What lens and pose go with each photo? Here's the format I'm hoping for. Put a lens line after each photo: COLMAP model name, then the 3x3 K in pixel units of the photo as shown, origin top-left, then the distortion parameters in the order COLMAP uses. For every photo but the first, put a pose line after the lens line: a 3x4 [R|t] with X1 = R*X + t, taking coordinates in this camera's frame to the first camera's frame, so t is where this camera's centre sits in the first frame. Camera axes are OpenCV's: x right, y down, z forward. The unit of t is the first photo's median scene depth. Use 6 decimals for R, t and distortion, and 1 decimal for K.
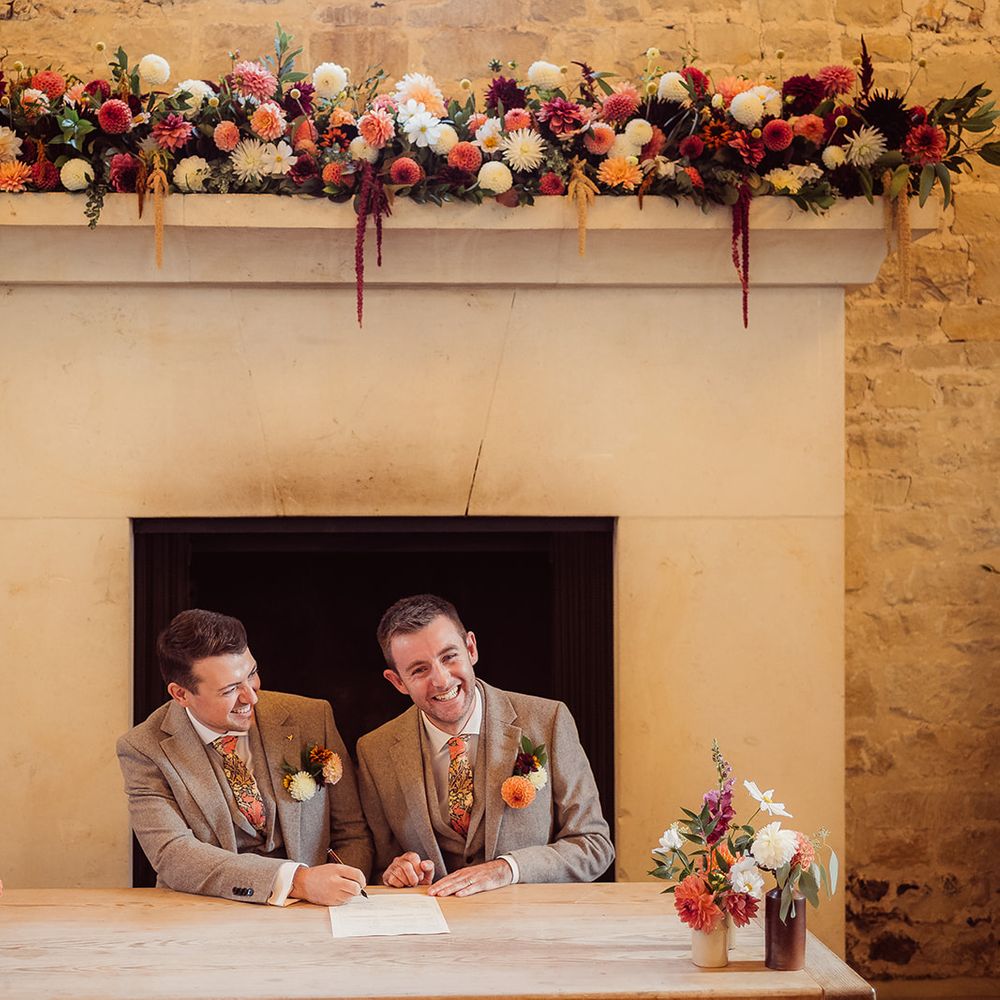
lens RADIAL K [[1460.7, 0, 558.5], [0, 1460.7, 498.1], [0, 0, 1]] dist [0.020407, -0.083263]
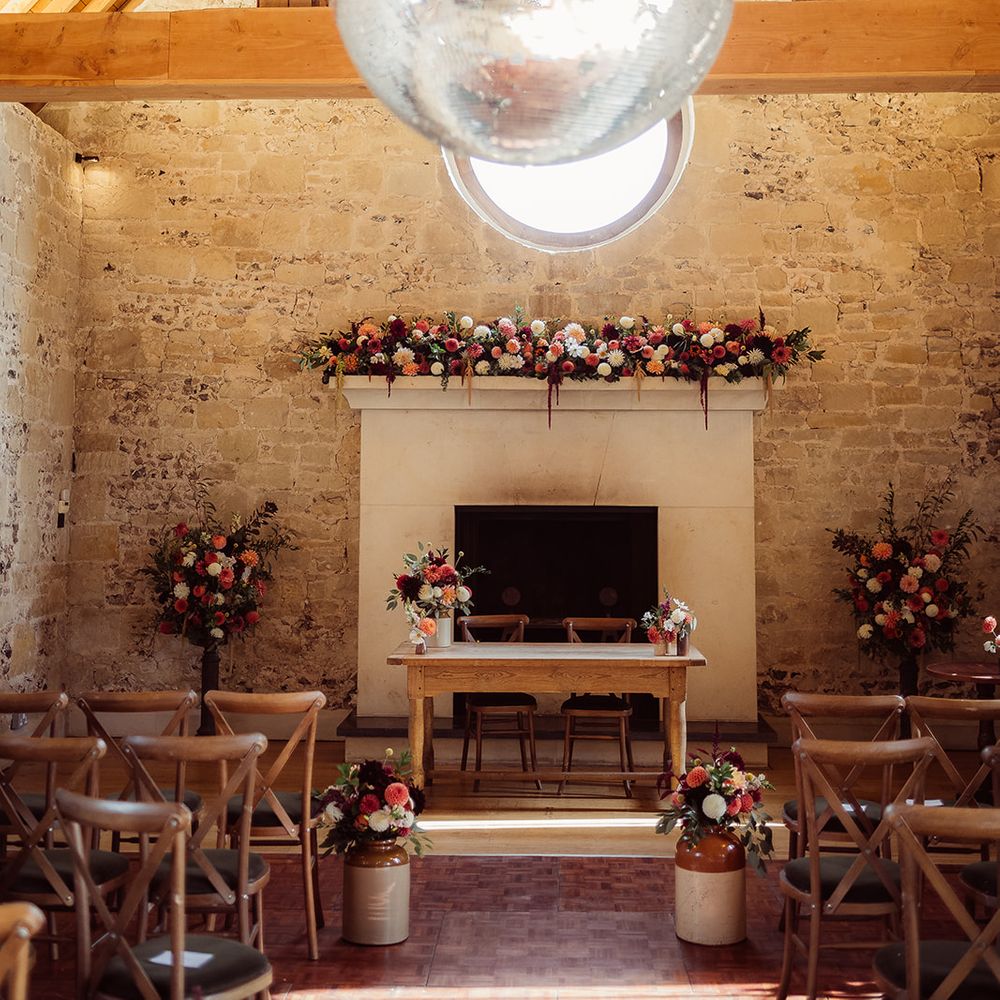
lens RADIAL K [[1460.7, 0, 558.5], [0, 1460.7, 498.1], [0, 0, 1]] dist [0.020407, -0.083263]
pose [[0.991026, 0.006294, -0.133523, 0.208349], [-0.002721, 0.999634, 0.026927, -0.067780], [0.133643, -0.026322, 0.990680, -1.440565]]
